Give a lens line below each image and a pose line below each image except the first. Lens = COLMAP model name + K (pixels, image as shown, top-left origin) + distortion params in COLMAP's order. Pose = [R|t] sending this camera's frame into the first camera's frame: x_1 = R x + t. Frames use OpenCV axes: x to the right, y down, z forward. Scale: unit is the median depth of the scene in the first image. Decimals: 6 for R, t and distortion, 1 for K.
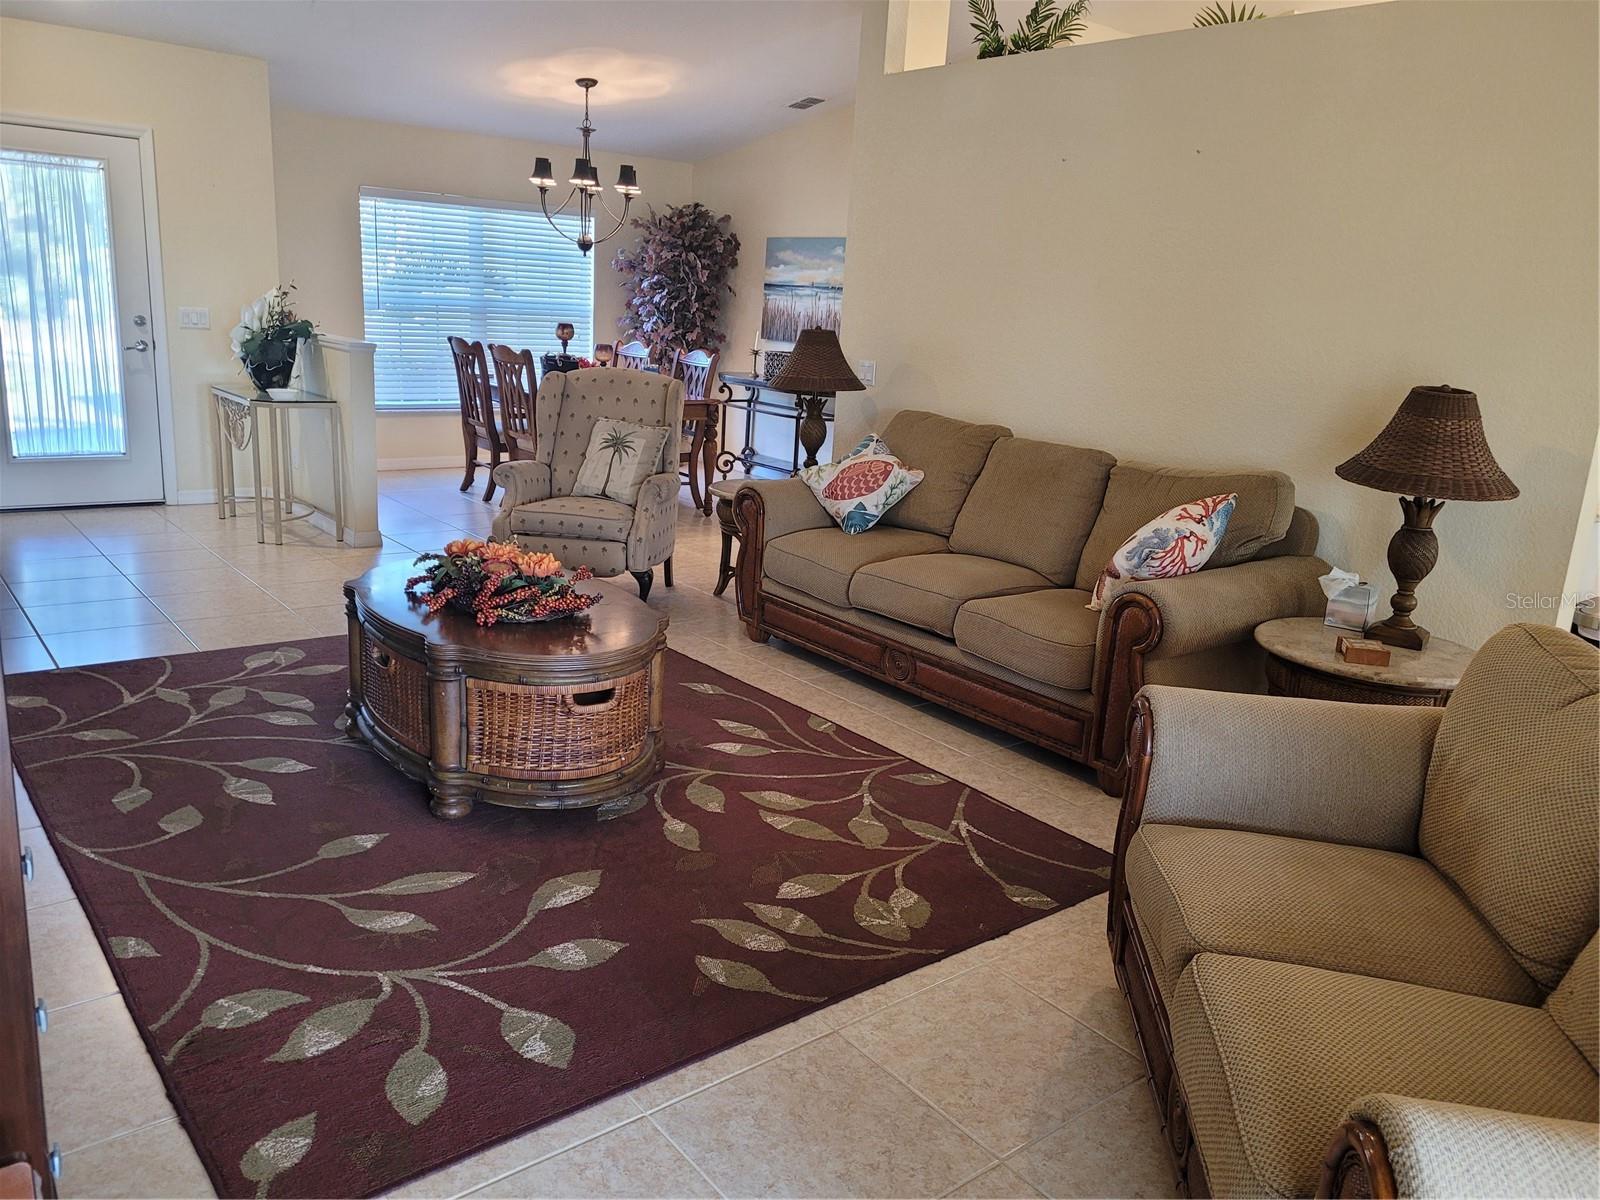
lens RADIAL K [[1278.4, 0, 808.6], [0, 1278.4, 602.1], [0, 0, 1]] dist [0.072764, -0.070509]
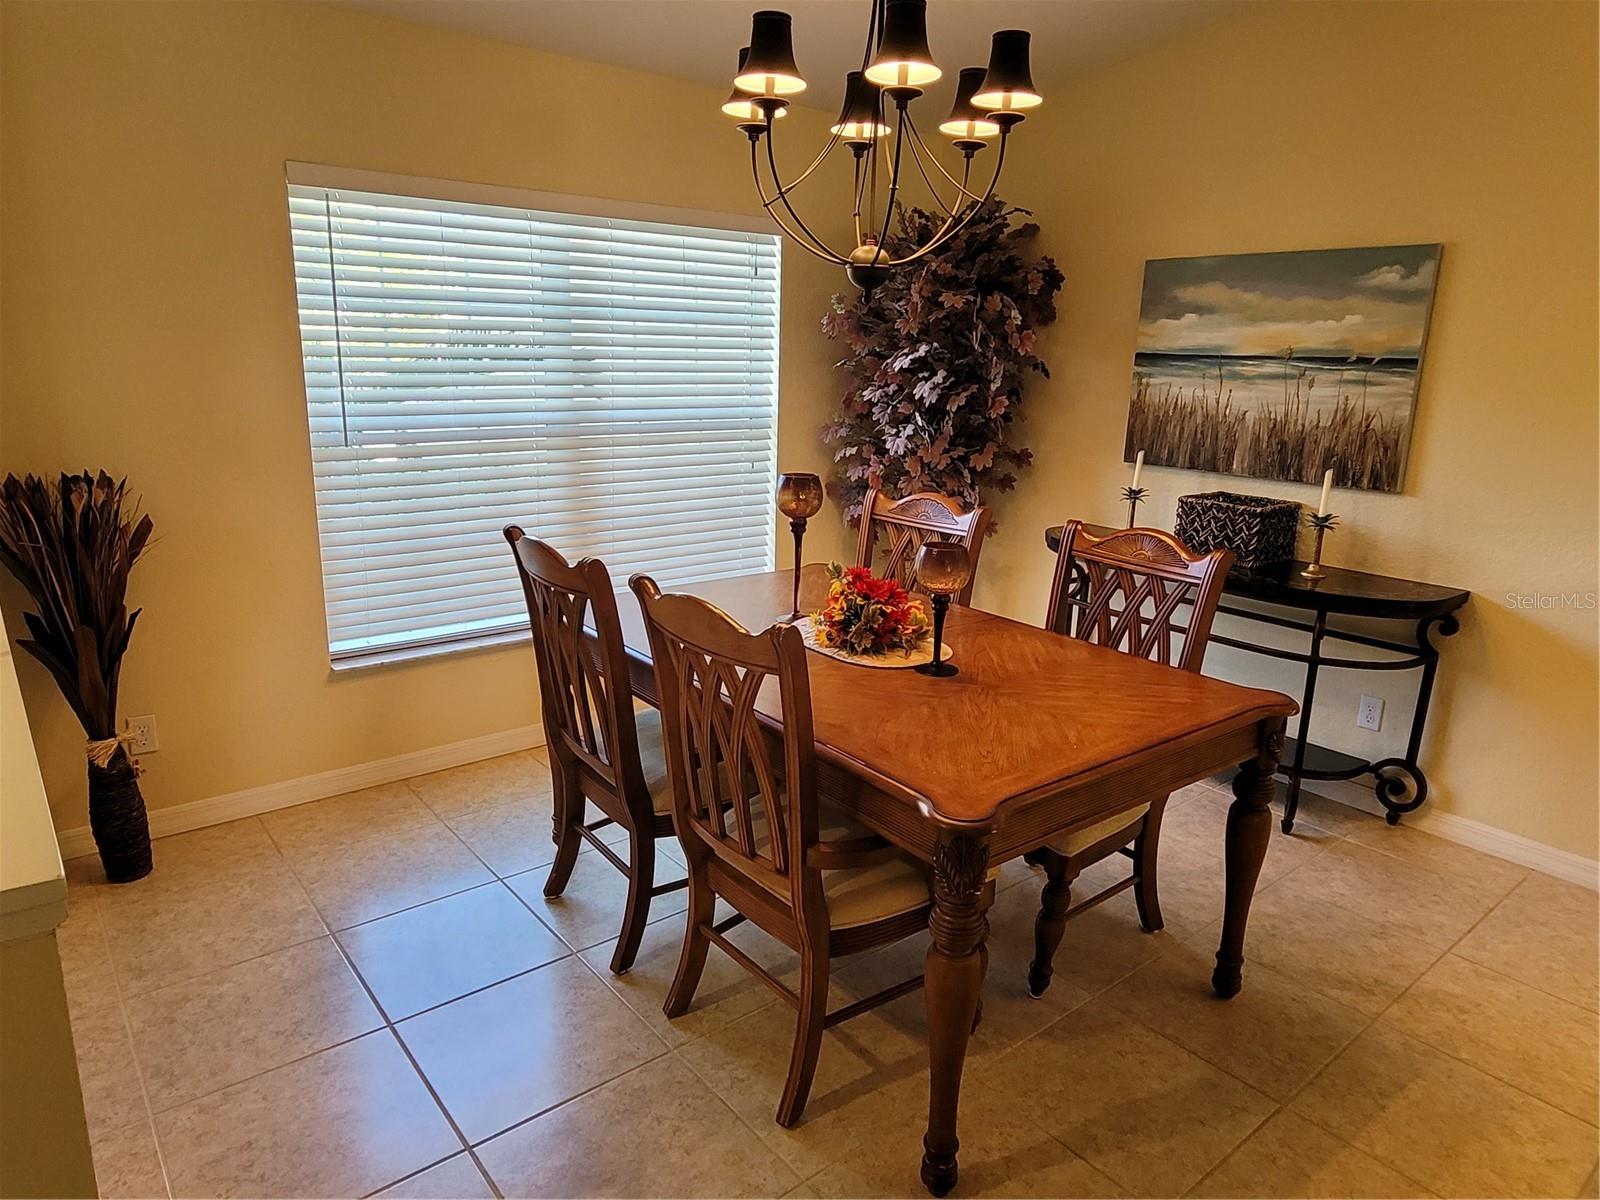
lens RADIAL K [[1015.7, 0, 800.0], [0, 1015.7, 600.0], [0, 0, 1]] dist [-0.001548, -0.001767]
pose [[0.999454, -0.032373, 0.006674, -0.173673], [0.032336, 0.999462, 0.005569, -0.162288], [-0.006850, -0.005350, 0.999962, 0.620041]]
